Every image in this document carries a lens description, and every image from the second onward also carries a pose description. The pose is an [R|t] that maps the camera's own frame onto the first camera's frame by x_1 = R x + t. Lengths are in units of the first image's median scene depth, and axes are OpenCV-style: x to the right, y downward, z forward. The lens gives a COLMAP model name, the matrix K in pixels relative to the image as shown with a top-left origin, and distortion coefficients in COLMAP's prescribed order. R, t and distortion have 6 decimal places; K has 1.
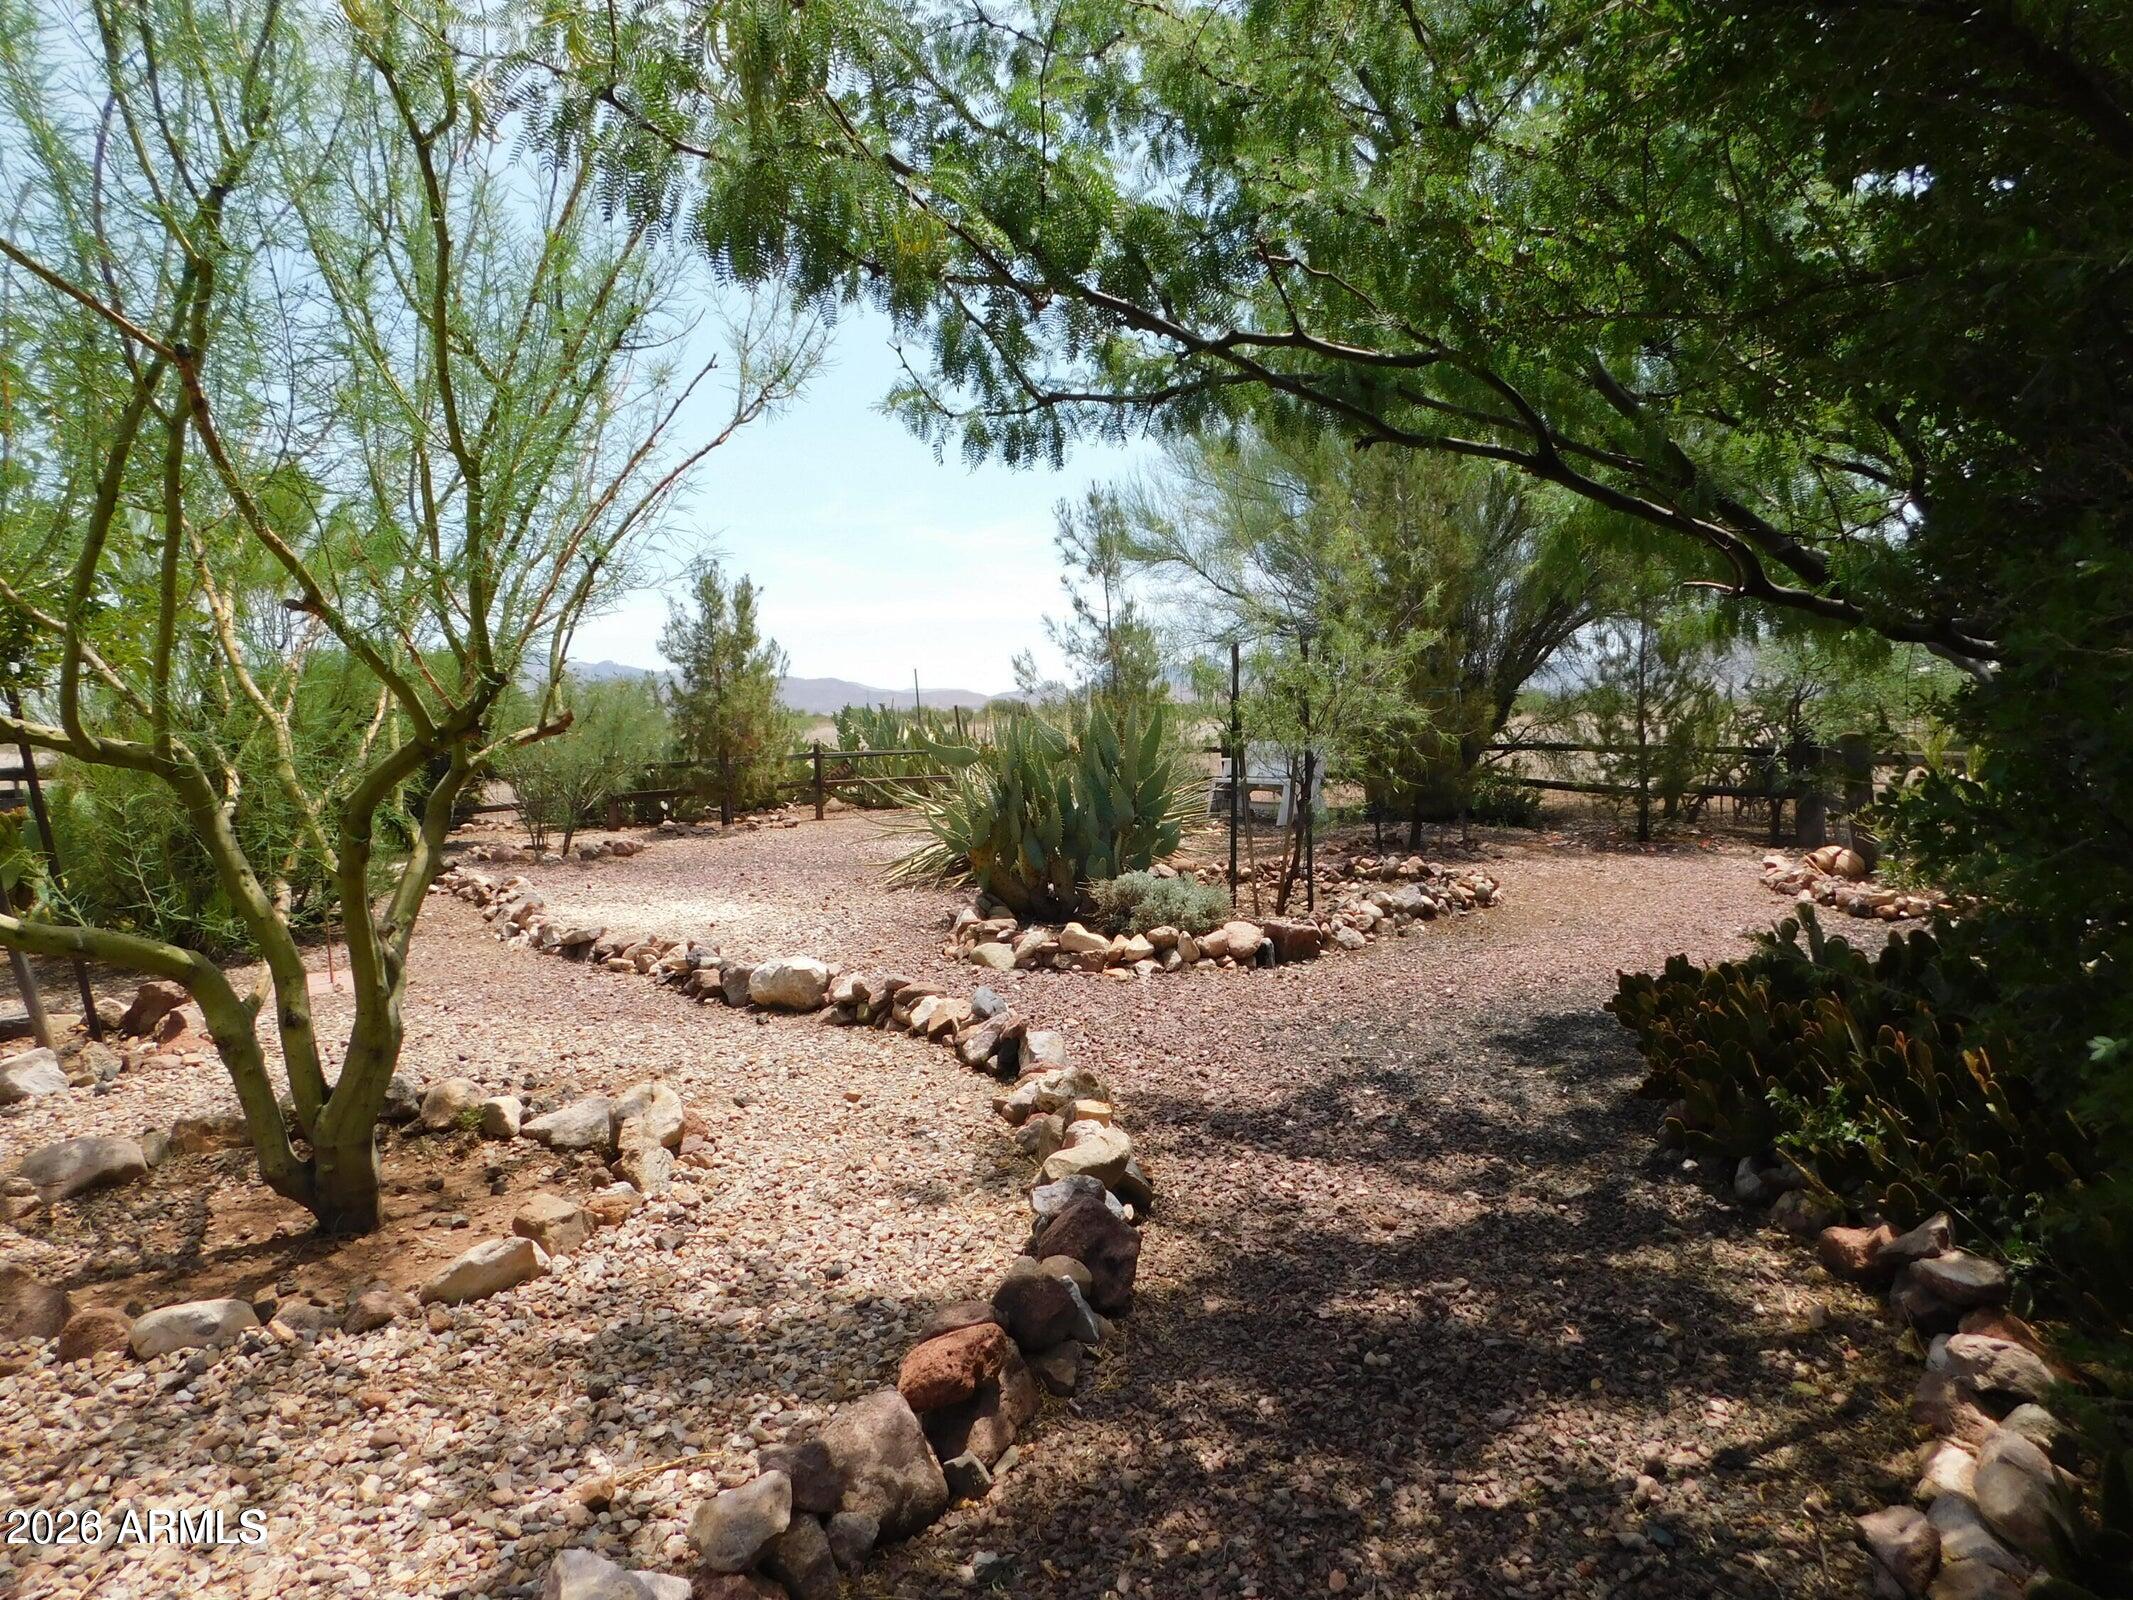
lens RADIAL K [[1428.9, 0, 1066.5], [0, 1428.9, 800.0], [0, 0, 1]] dist [-0.075247, 0.060927]
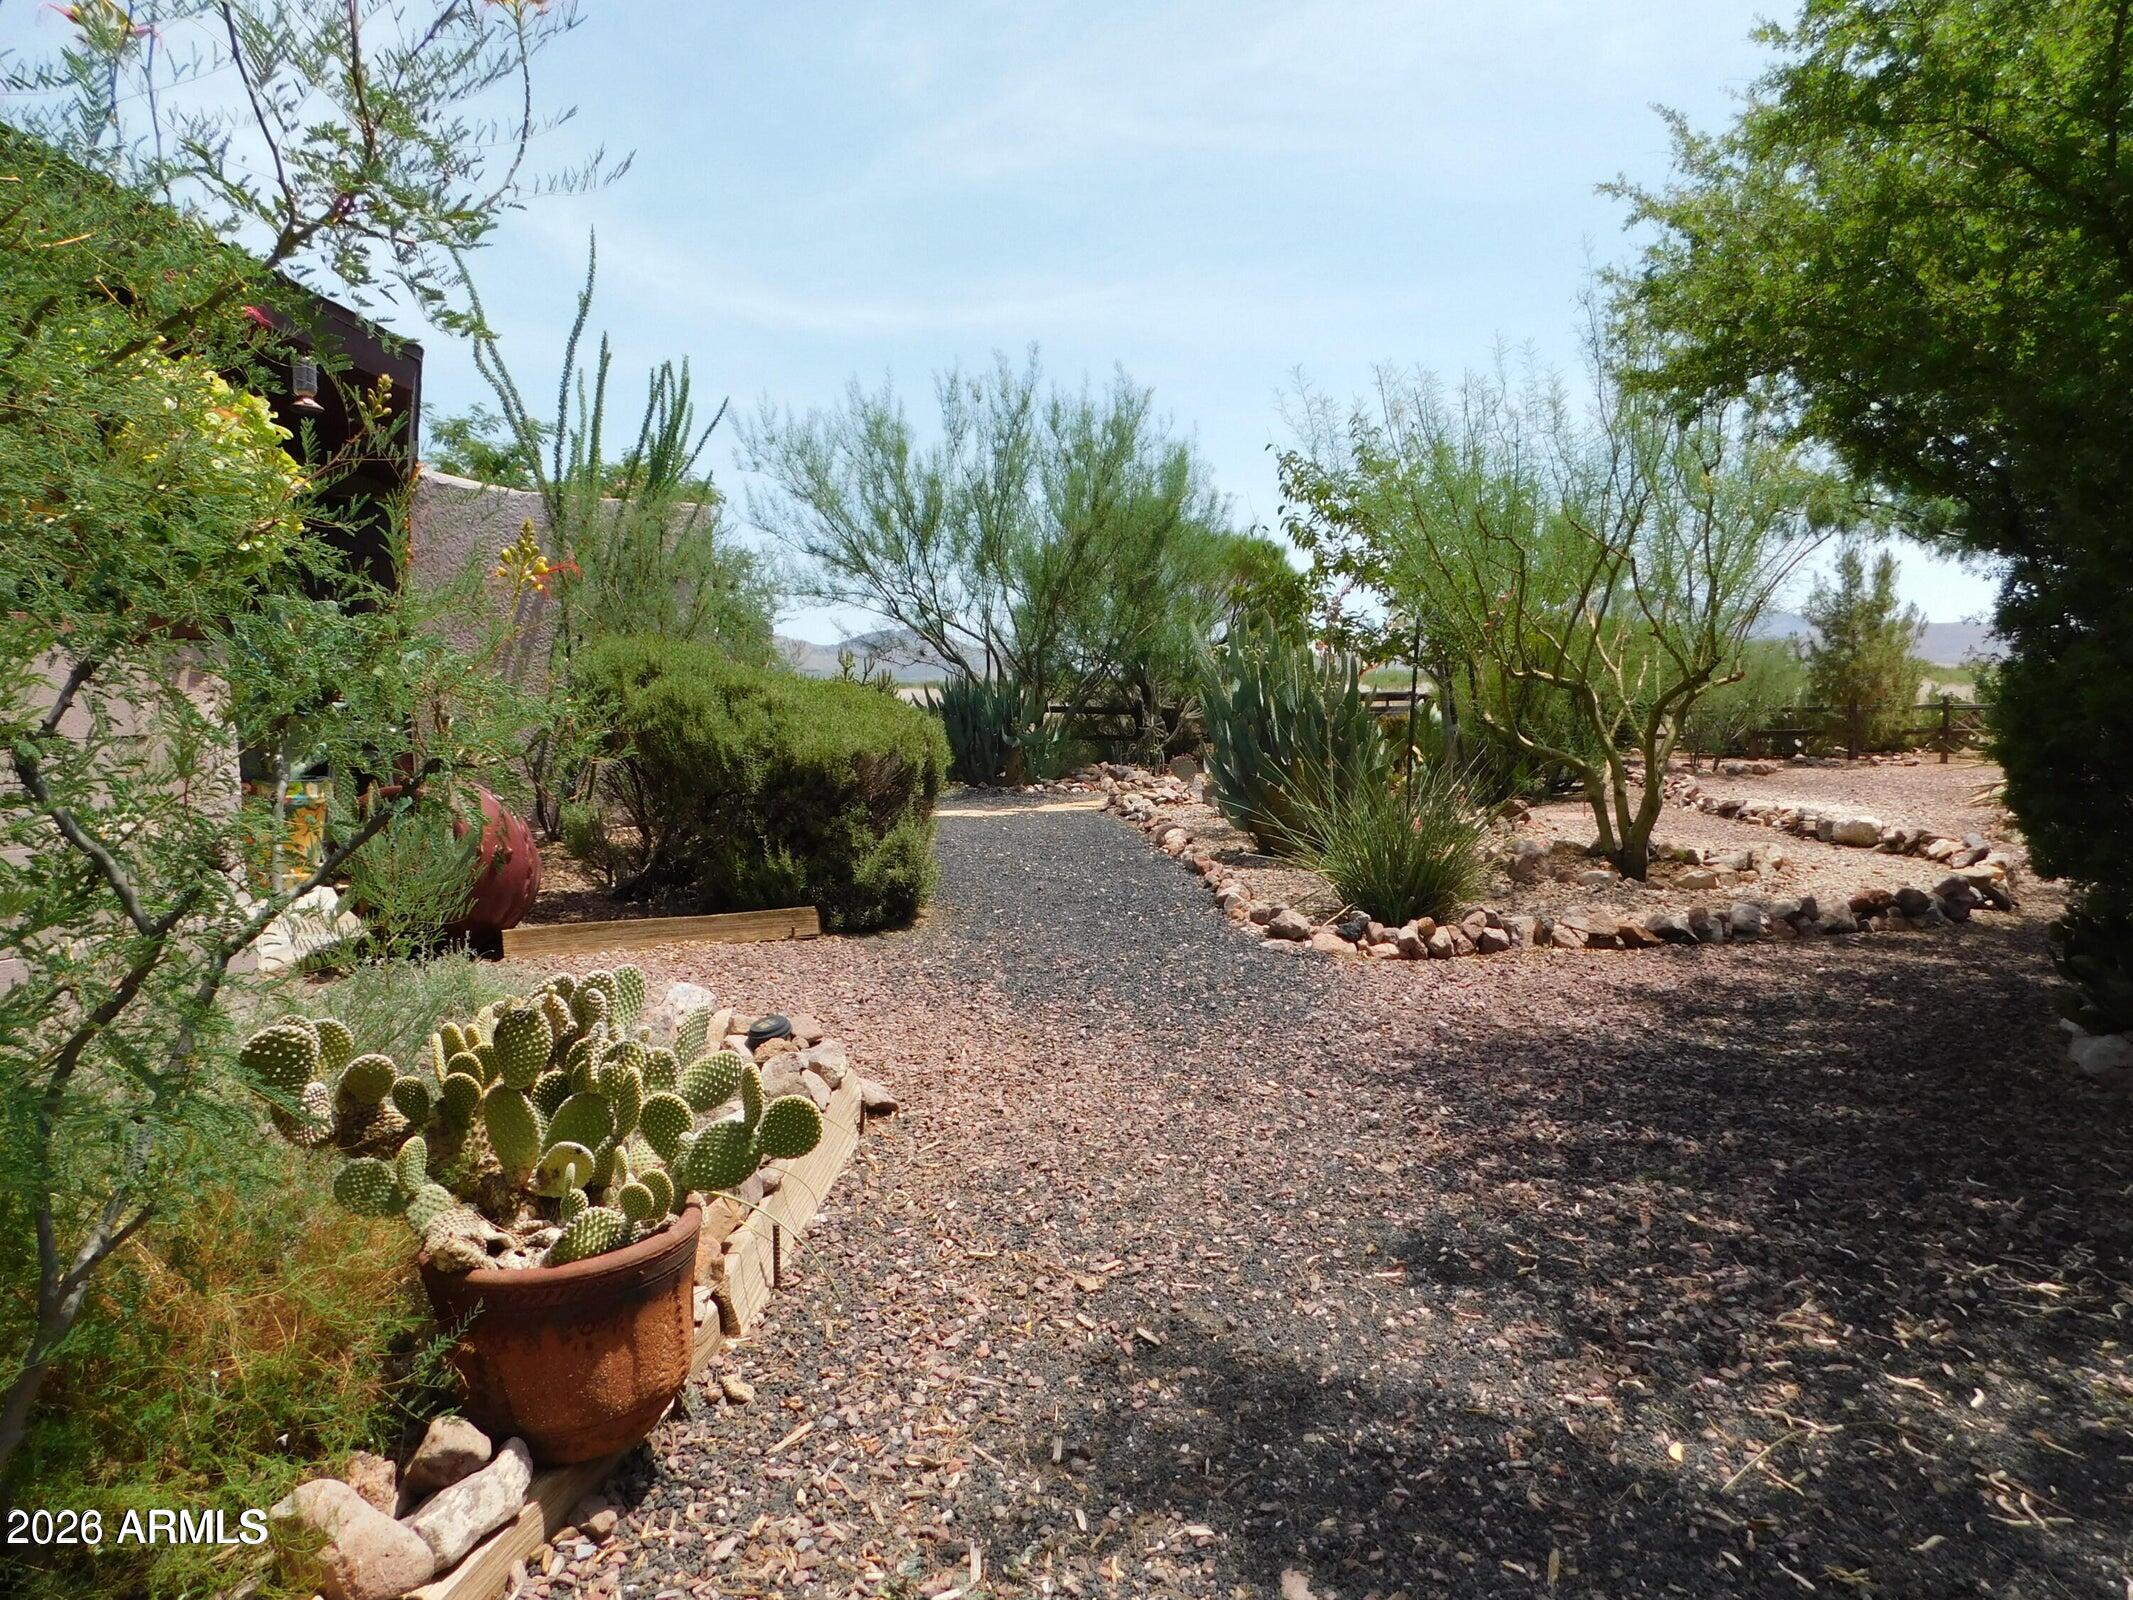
lens RADIAL K [[1428.9, 0, 1066.5], [0, 1428.9, 800.0], [0, 0, 1]] dist [-0.075247, 0.060927]
pose [[0.723046, 0.079491, -0.686211, 0.225927], [-0.053070, 0.996813, 0.059553, 0.034723], [0.688758, -0.006642, 0.724961, -0.730398]]
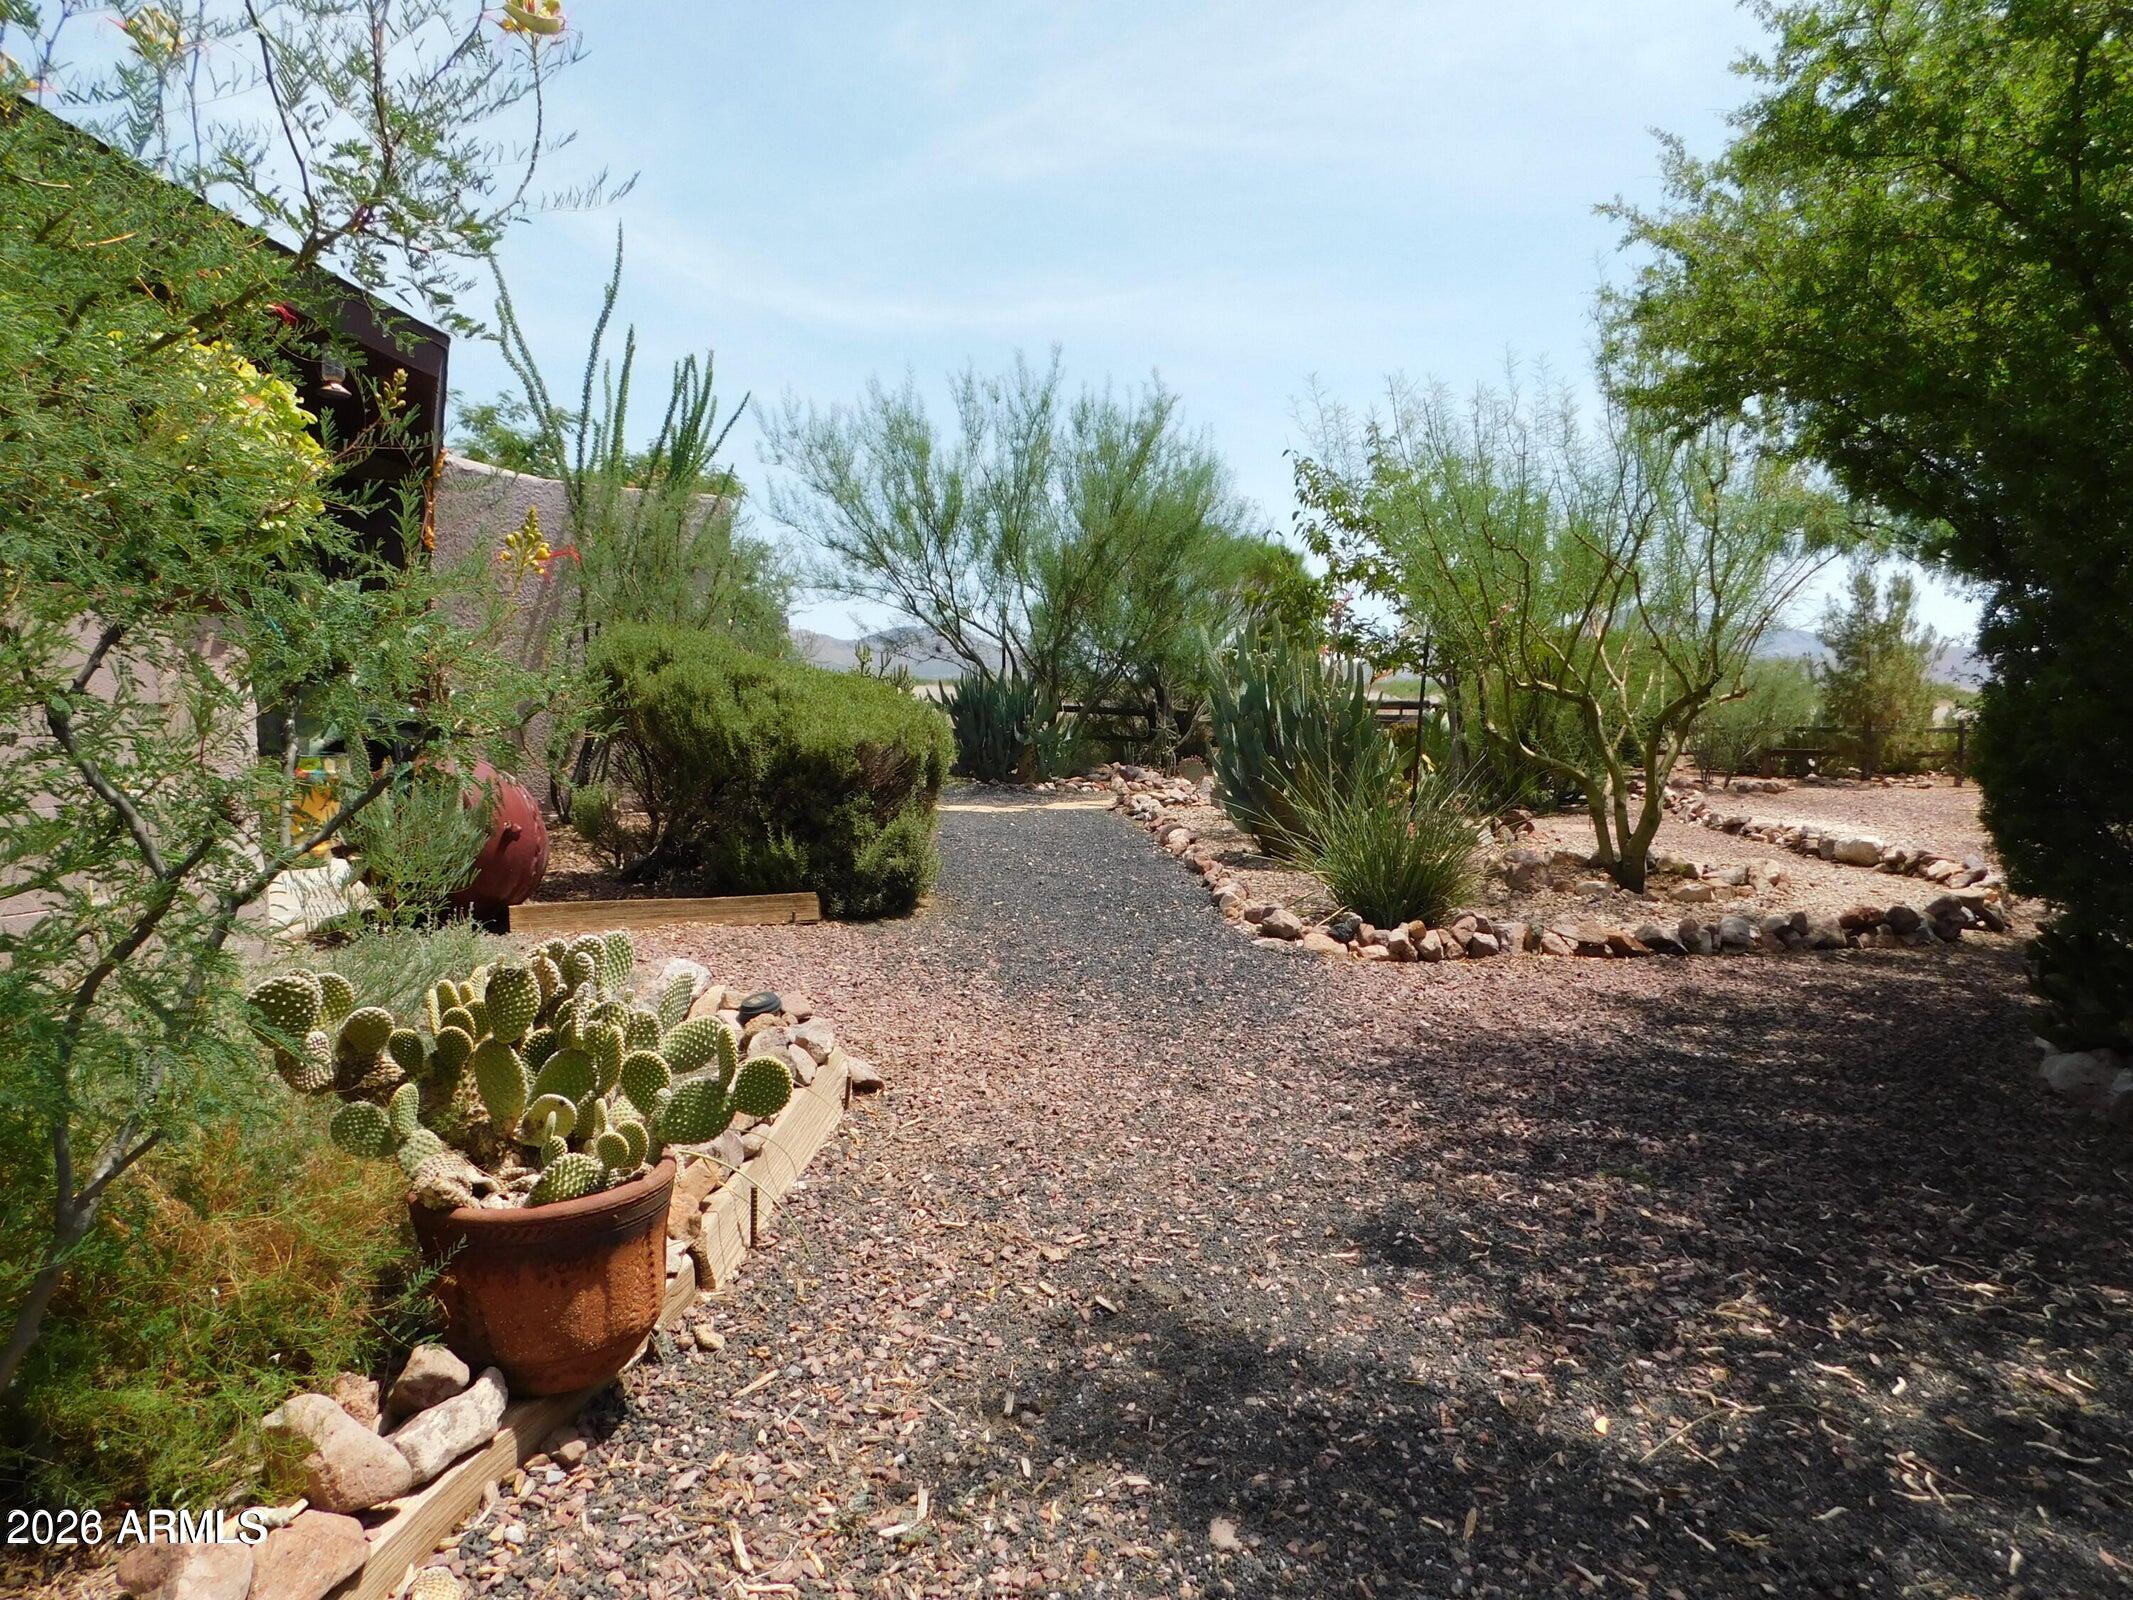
lens RADIAL K [[1428.9, 0, 1066.5], [0, 1428.9, 800.0], [0, 0, 1]] dist [-0.075247, 0.060927]
pose [[0.712256, 0.098736, -0.694941, 0.244730], [-0.079651, 0.995031, 0.059736, 0.036445], [0.697386, 0.012805, 0.716581, -0.734013]]
